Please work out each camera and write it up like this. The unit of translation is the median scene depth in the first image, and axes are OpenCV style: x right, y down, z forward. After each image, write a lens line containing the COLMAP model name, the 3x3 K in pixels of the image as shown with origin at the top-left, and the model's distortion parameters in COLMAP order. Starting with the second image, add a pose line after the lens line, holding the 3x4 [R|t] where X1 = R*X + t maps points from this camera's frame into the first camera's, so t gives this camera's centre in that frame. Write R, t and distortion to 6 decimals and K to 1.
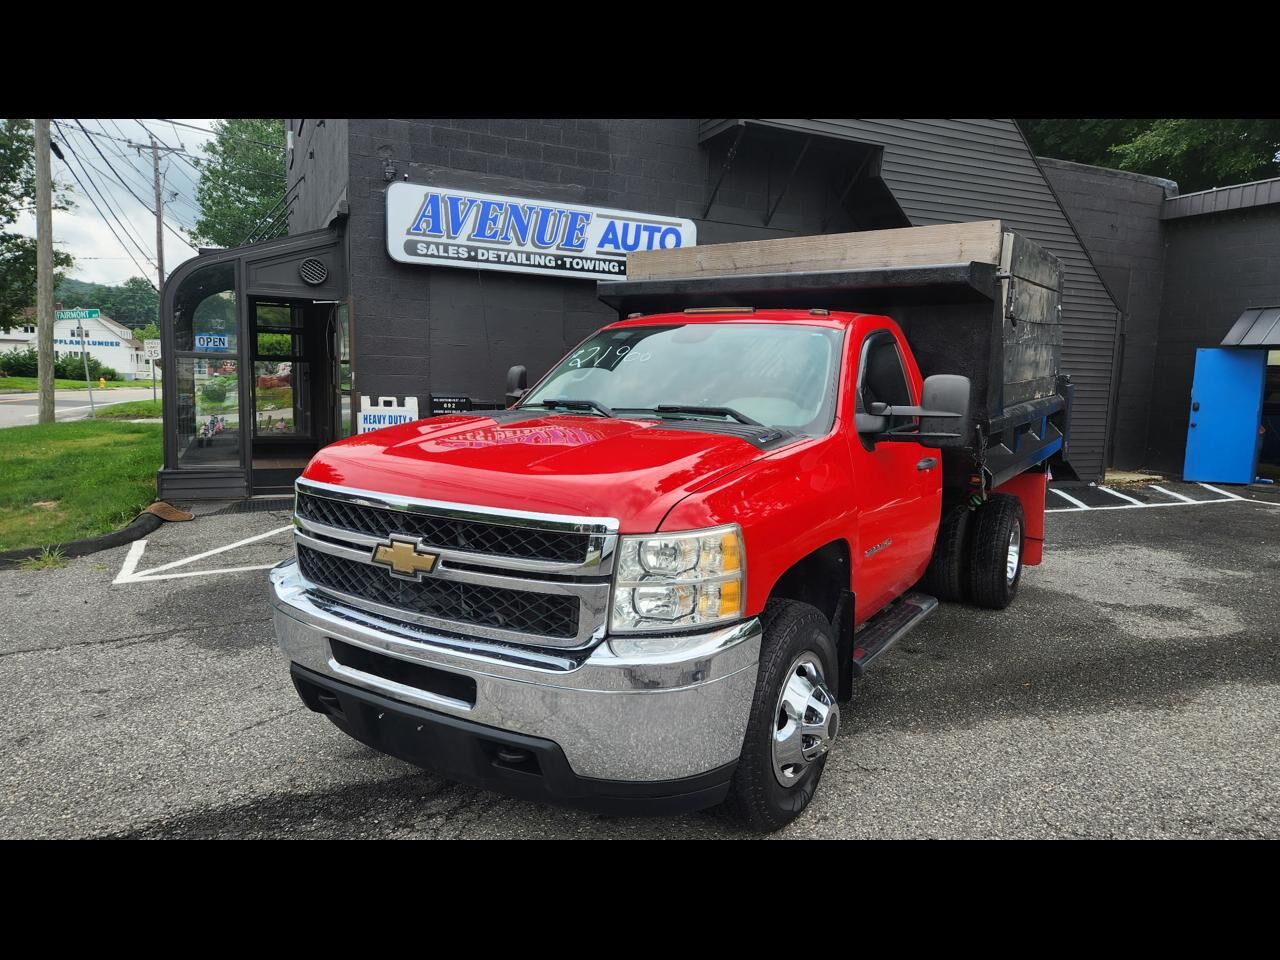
lens RADIAL K [[865.6, 0, 623.9], [0, 865.6, 468.1], [0, 0, 1]] dist [0.107870, -0.114198]
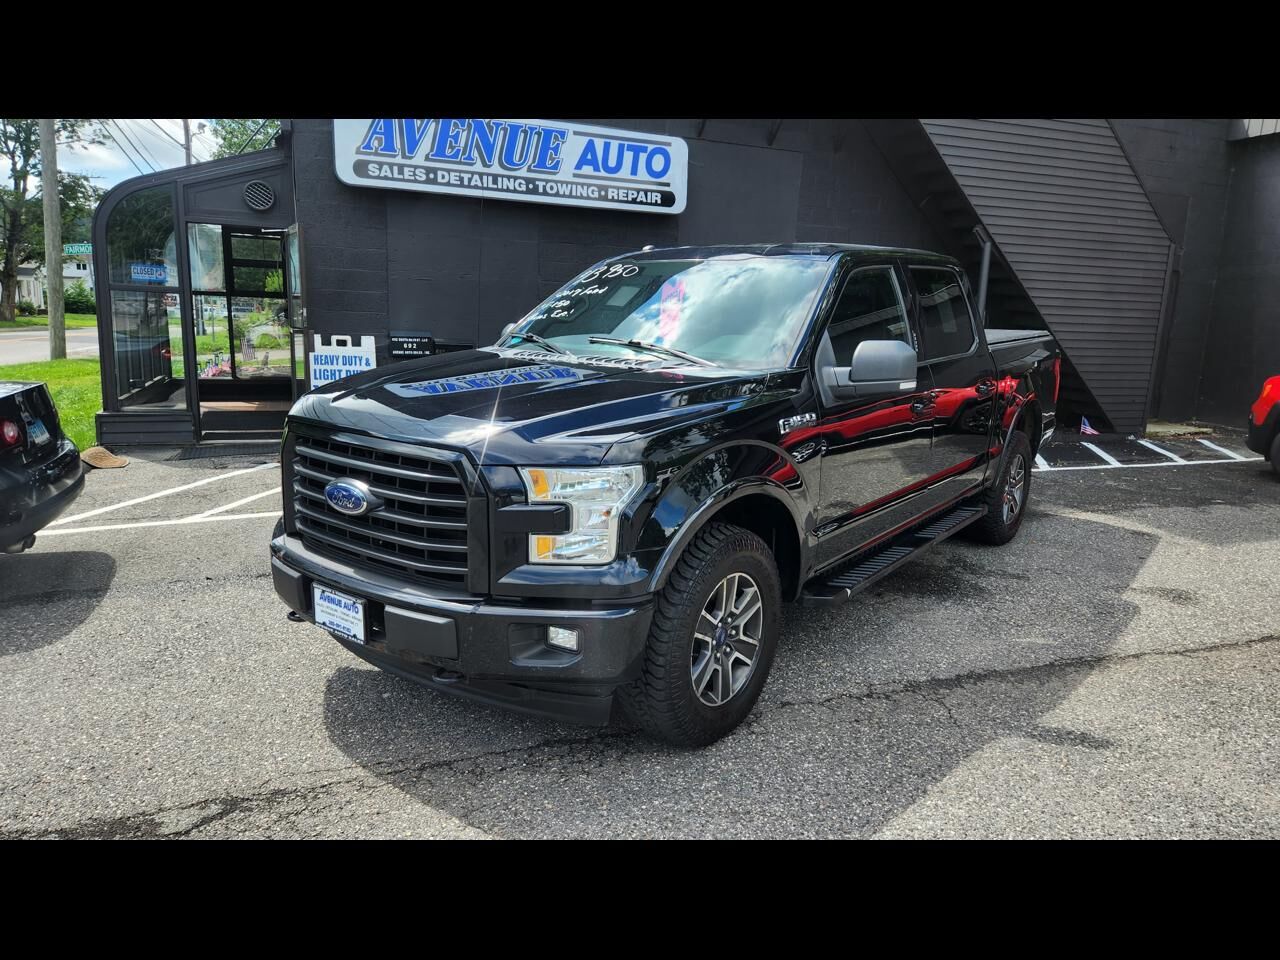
lens RADIAL K [[865.6, 0, 623.9], [0, 865.6, 468.1], [0, 0, 1]] dist [0.107870, -0.114198]
pose [[0.998556, 0.014082, -0.051843, 0.073878], [-0.010600, 0.997707, 0.066844, -0.006925], [0.052665, -0.066198, 0.996416, 0.084307]]
